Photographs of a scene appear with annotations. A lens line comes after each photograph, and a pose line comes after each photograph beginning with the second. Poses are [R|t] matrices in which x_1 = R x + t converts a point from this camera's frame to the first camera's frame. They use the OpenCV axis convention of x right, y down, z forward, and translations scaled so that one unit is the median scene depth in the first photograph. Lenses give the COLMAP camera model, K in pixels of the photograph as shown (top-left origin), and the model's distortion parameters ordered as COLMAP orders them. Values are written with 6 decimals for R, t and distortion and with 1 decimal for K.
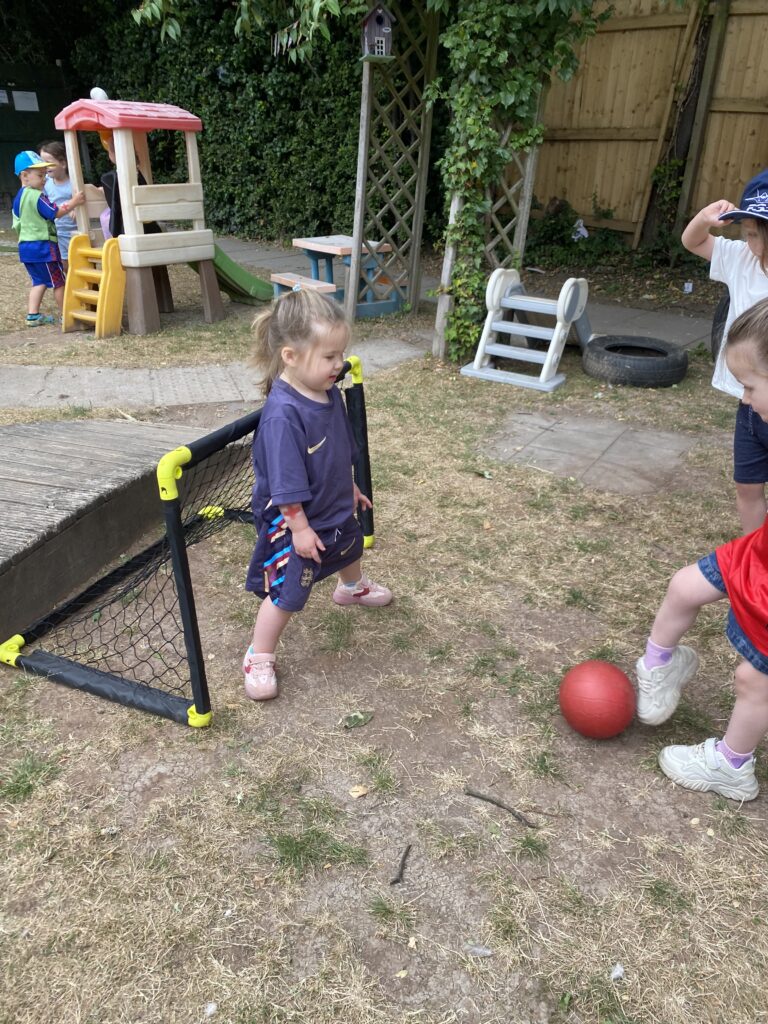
lens RADIAL K [[764.9, 0, 400.0], [0, 764.9, 515.5], [0, 0, 1]] dist [0.033742, -0.039343]
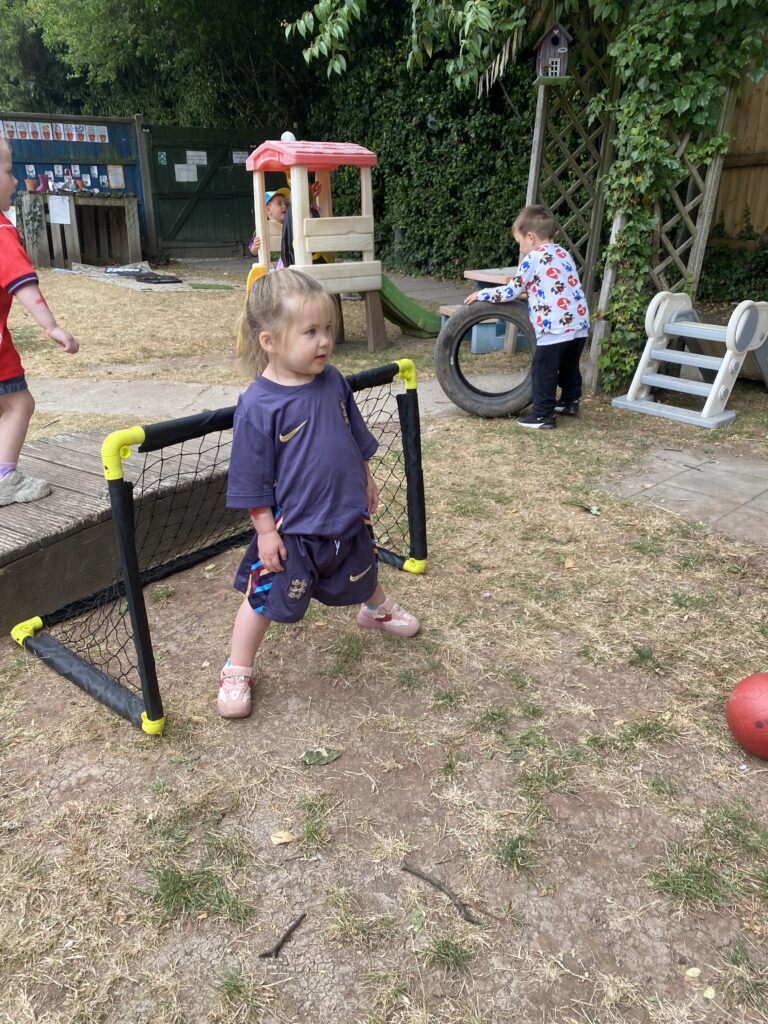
lens RADIAL K [[768.3, 0, 384.0], [0, 768.3, 512.0], [0, 0, 1]] dist [0.006250, -0.001835]
pose [[0.953255, 0.077455, -0.292070, 0.108228], [-0.096186, 0.994091, -0.050306, 0.012169], [0.286448, 0.076048, 0.955073, 0.073610]]
